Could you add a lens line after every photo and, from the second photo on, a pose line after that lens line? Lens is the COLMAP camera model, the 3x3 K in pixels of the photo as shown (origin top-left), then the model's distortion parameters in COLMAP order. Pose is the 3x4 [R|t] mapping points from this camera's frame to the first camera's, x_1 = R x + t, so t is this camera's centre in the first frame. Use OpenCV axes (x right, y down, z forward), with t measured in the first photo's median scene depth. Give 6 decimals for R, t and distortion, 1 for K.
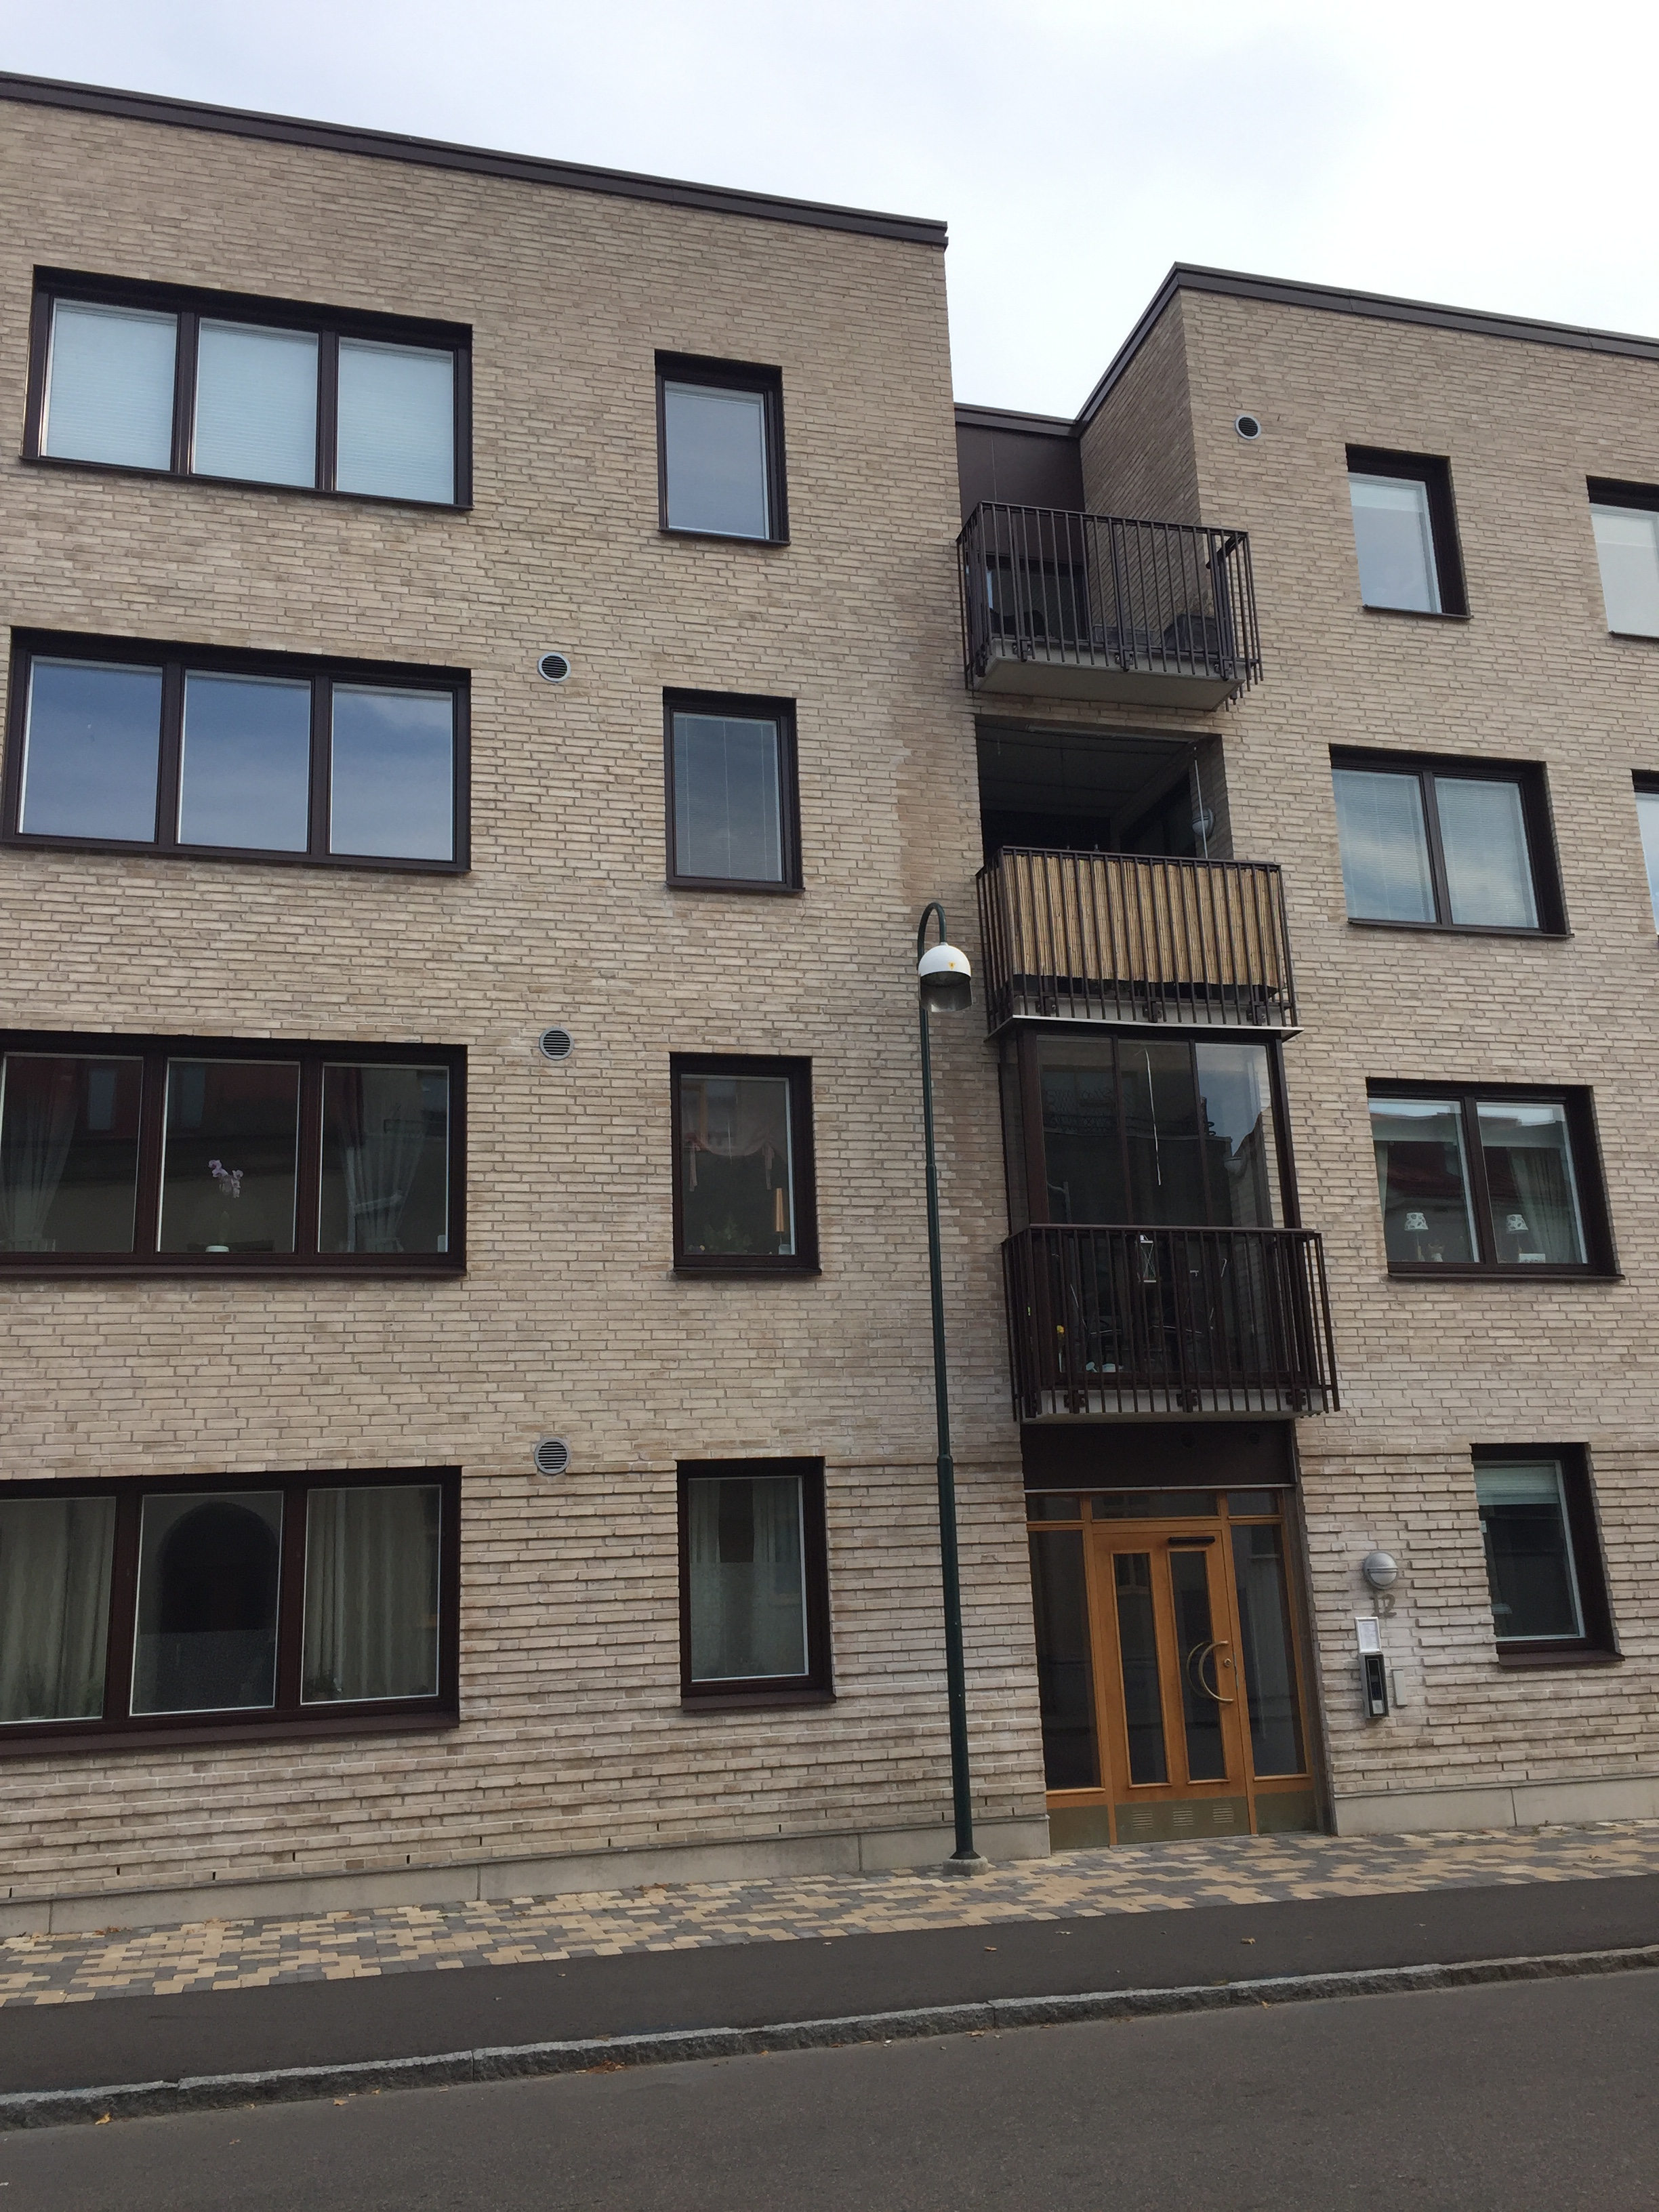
lens RADIAL K [[1879.7, 0, 831.8], [0, 1879.7, 1094.0], [0, 0, 1]] dist [0.072101, -0.096261]
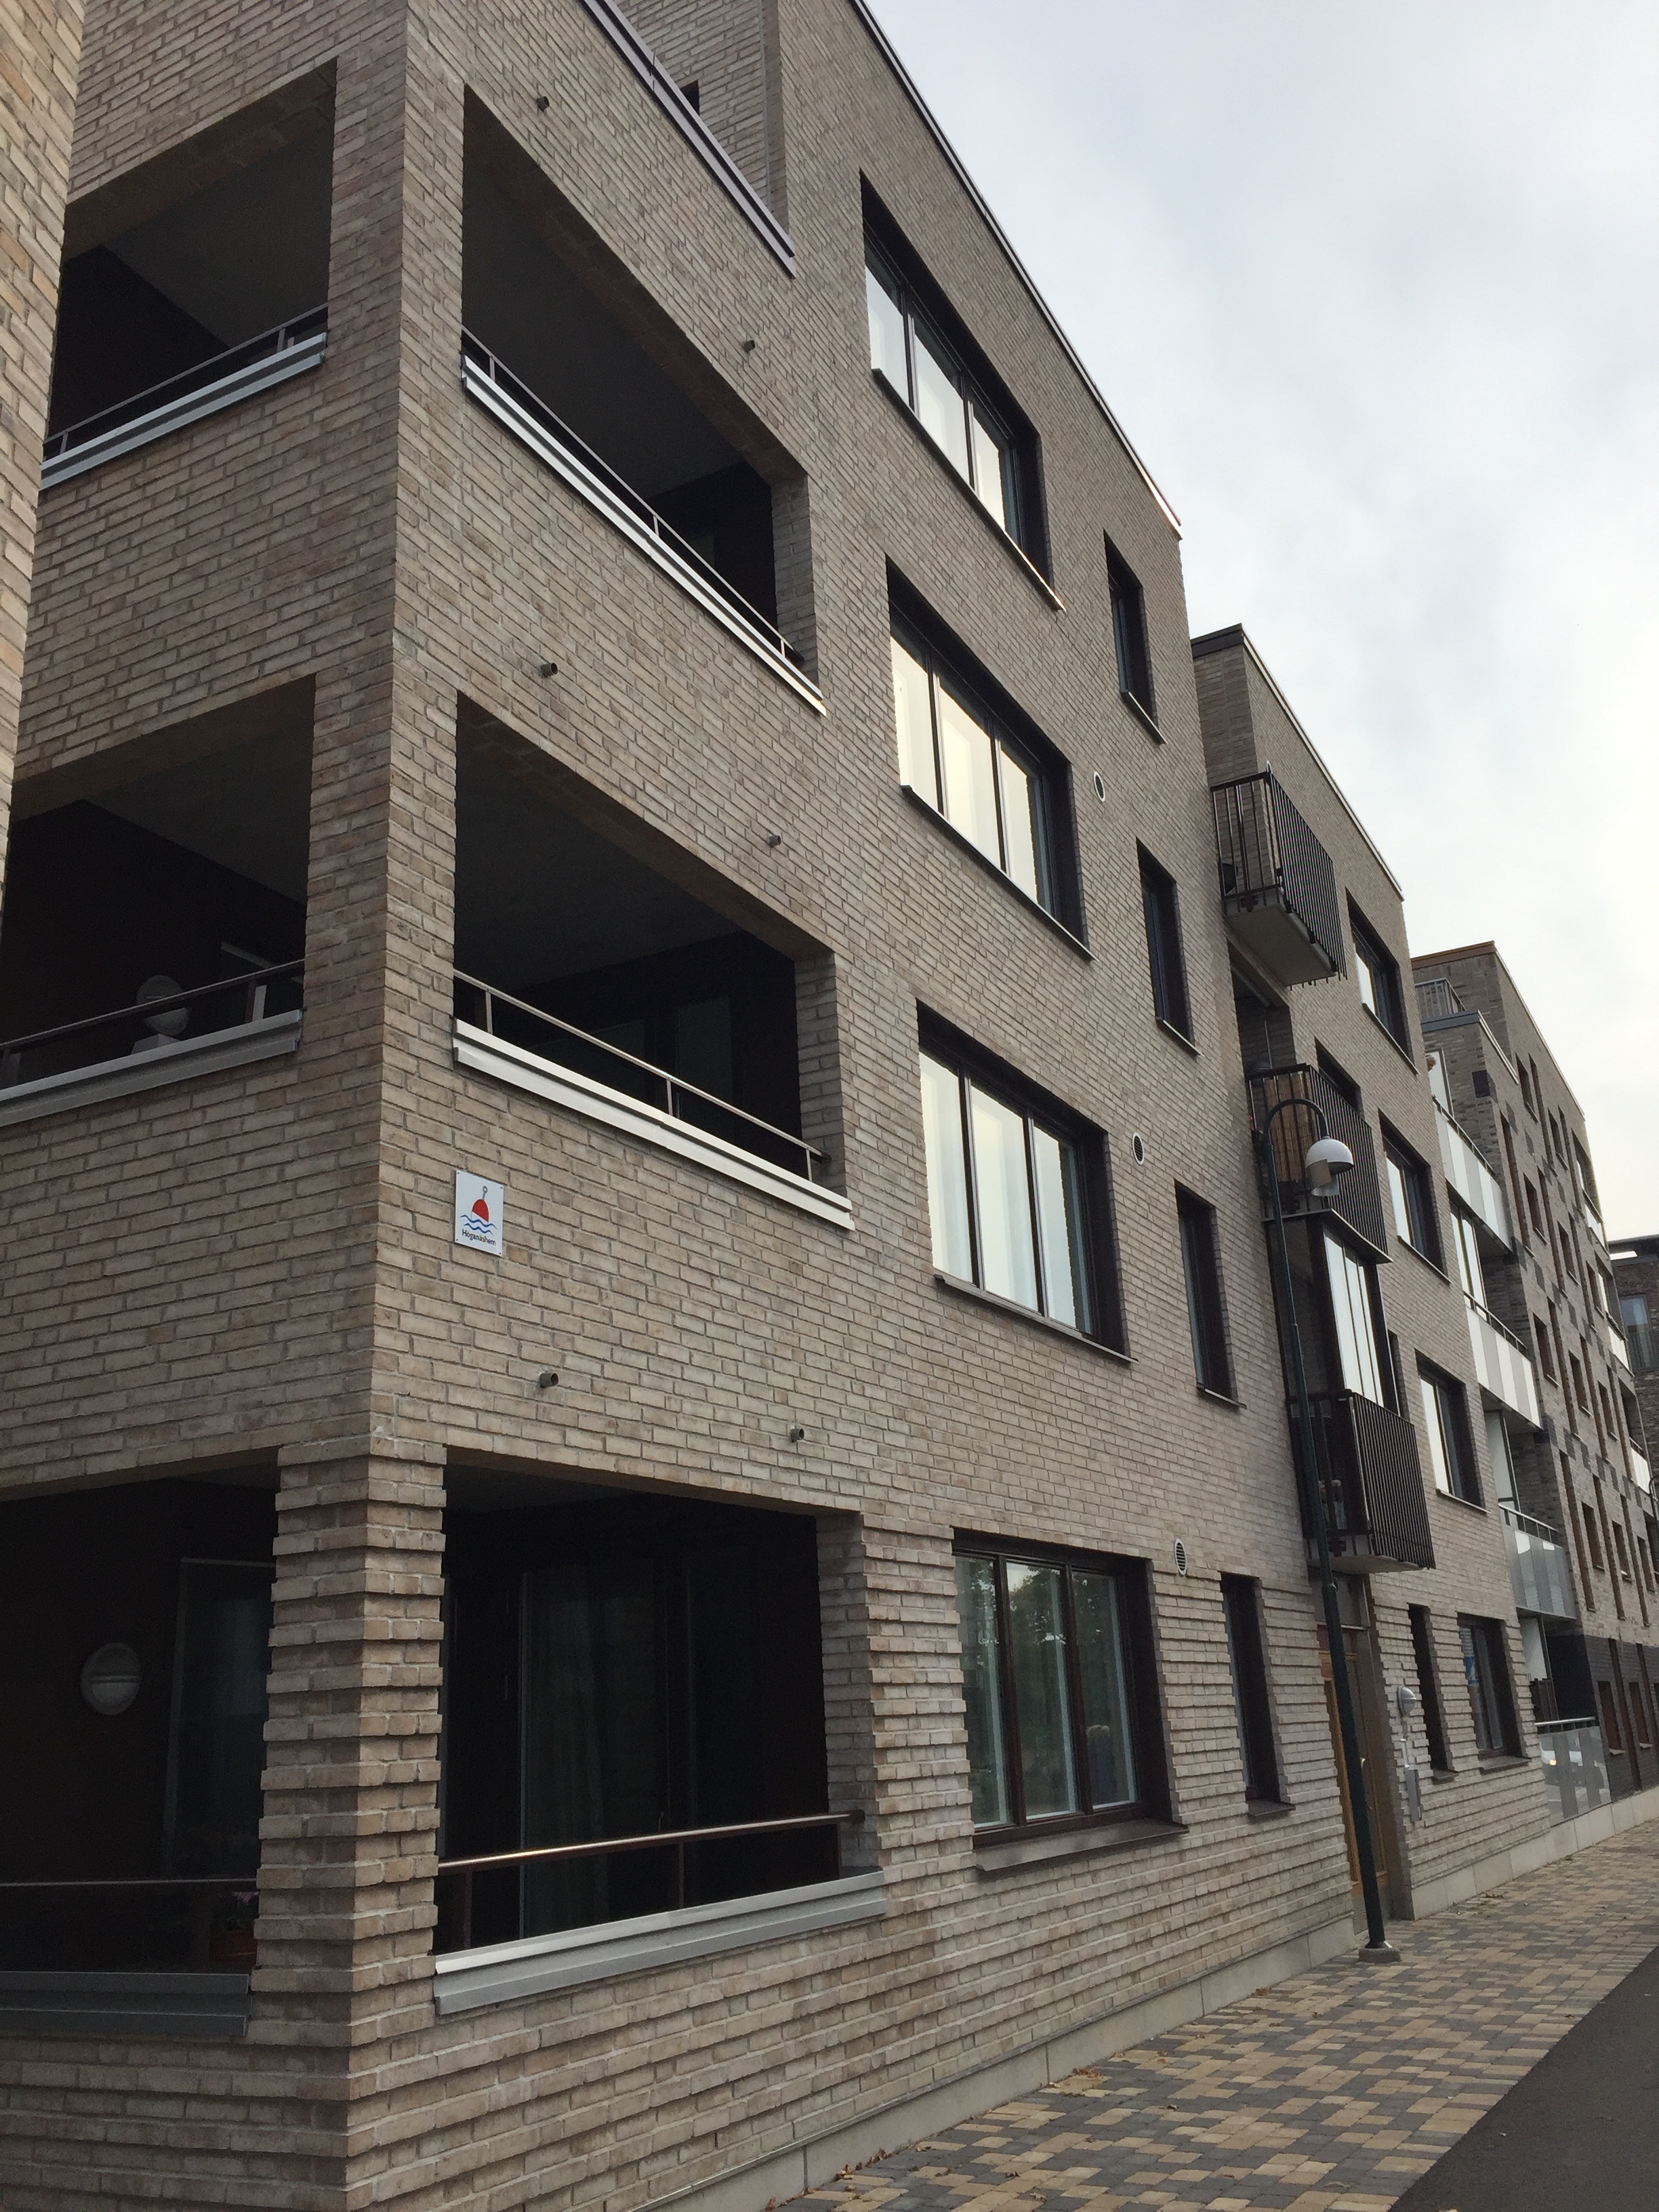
lens RADIAL K [[1879.7, 0, 830.4], [0, 1879.7, 1090.2], [0, 0, 1]] dist [0.072101, -0.096261]
pose [[0.691617, 0.239884, 0.681264, -0.978639], [-0.162317, 0.970729, -0.177026, 0.151022], [-0.703789, 0.011854, 0.710310, 0.389469]]
